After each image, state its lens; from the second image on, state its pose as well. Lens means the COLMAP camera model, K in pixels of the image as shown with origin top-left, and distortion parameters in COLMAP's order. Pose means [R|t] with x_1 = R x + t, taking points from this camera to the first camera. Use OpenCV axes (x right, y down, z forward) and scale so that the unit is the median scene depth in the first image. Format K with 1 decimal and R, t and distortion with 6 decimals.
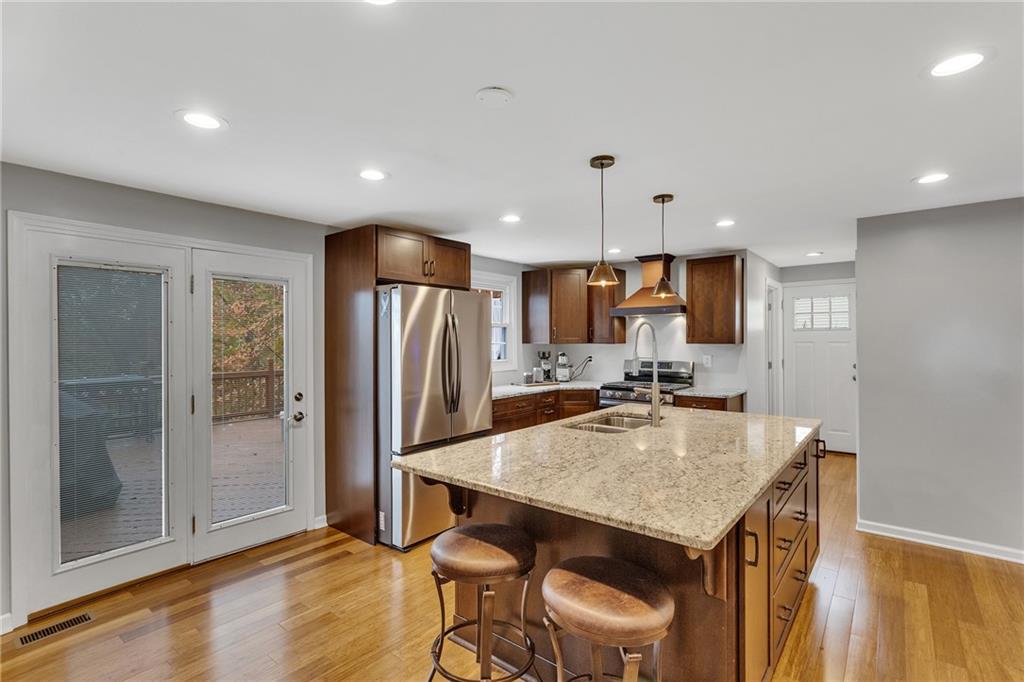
lens RADIAL K [[484.5, 0, 509.3], [0, 484.5, 341.1], [0, 0, 1]] dist [-0.018381, -0.000516]
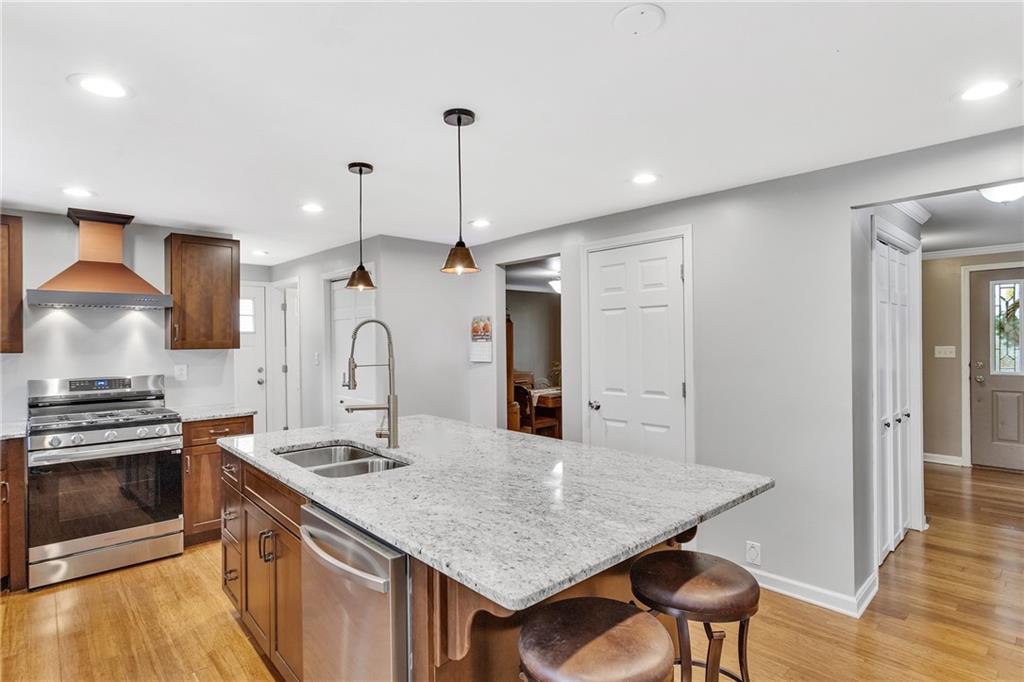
lens RADIAL K [[516.2, 0, 505.2], [0, 516.2, 340.1], [0, 0, 1]] dist [-0.000258, 0.000419]
pose [[0.167095, -0.000271, 0.985941, -0.316137], [0.011437, 0.999933, -0.001664, -0.001809], [-0.985875, 0.011554, 0.167087, 0.391412]]
